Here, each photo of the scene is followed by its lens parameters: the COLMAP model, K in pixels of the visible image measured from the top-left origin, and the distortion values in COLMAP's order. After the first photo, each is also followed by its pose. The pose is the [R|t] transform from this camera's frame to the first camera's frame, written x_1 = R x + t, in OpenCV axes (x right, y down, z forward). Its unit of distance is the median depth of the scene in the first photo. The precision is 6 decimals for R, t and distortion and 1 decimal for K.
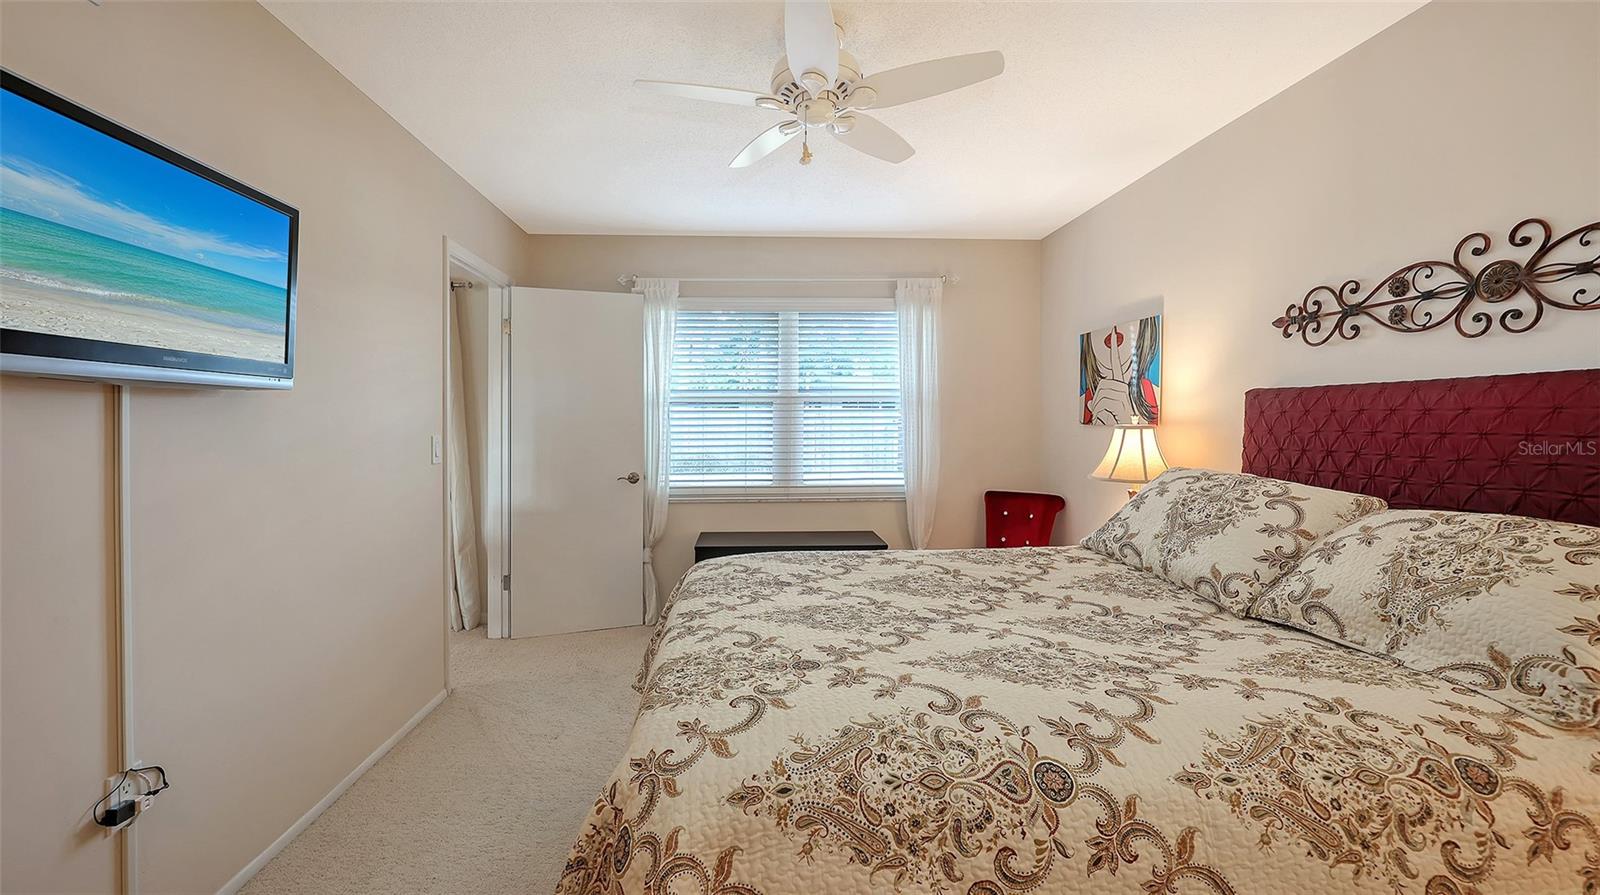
lens RADIAL K [[657.3, 0, 780.3], [0, 657.3, 427.0], [0, 0, 1]] dist [0.000908, 0.000224]
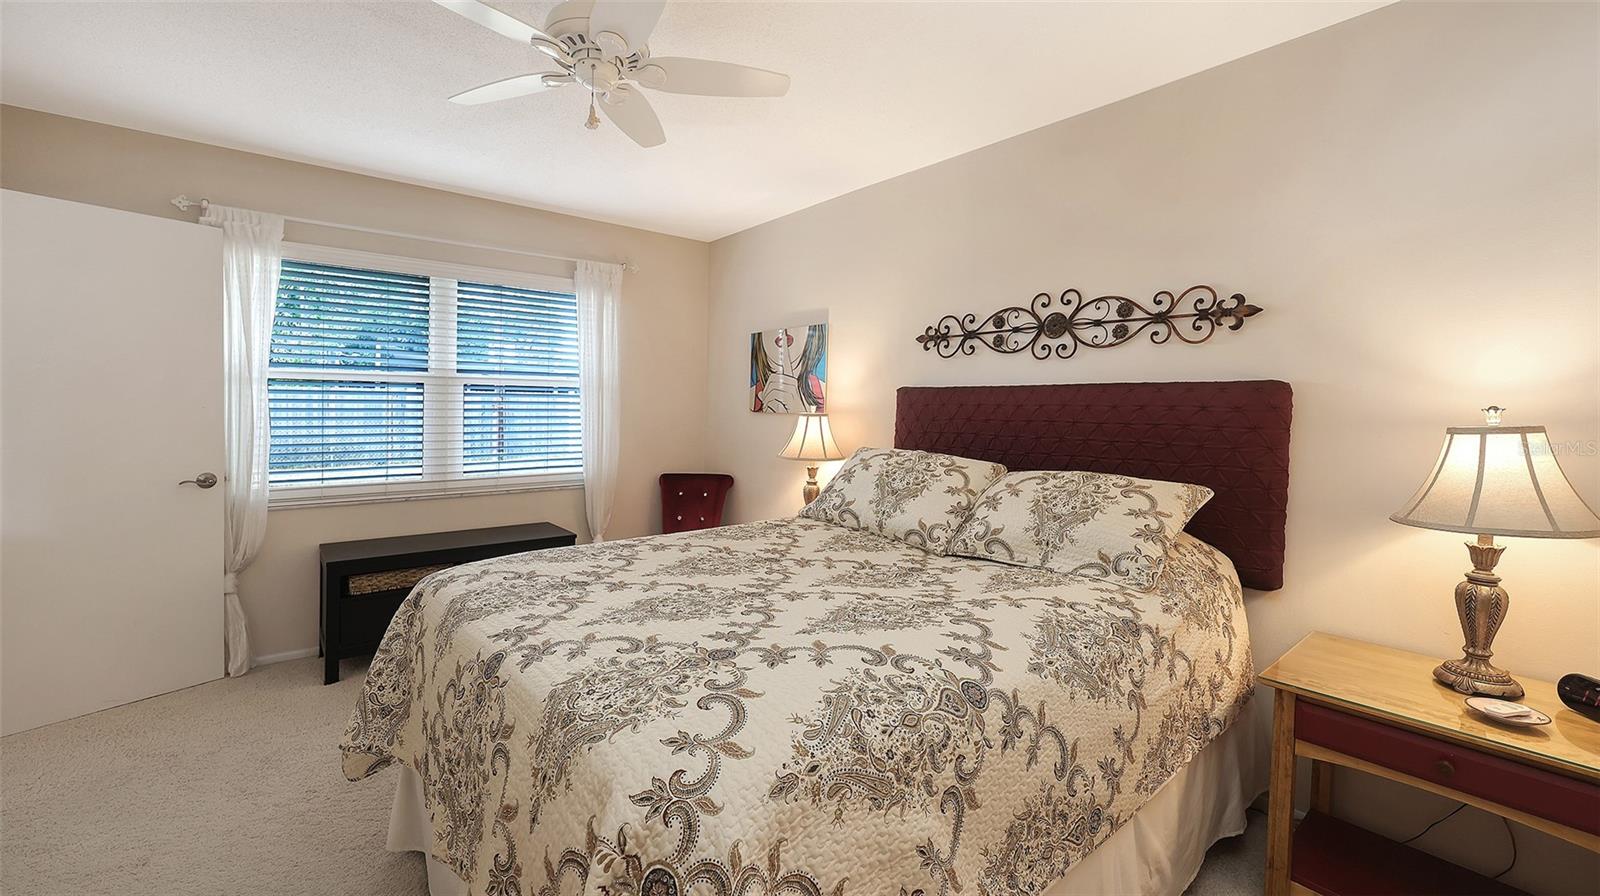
lens RADIAL K [[641.9, 0, 793.0], [0, 641.9, 429.9], [0, 0, 1]] dist [0.000741, 0.000167]
pose [[0.804286, -0.008668, 0.594179, -0.357542], [-0.007830, 0.999652, 0.025181, -0.003007], [-0.594190, -0.024905, 0.803939, 0.127748]]
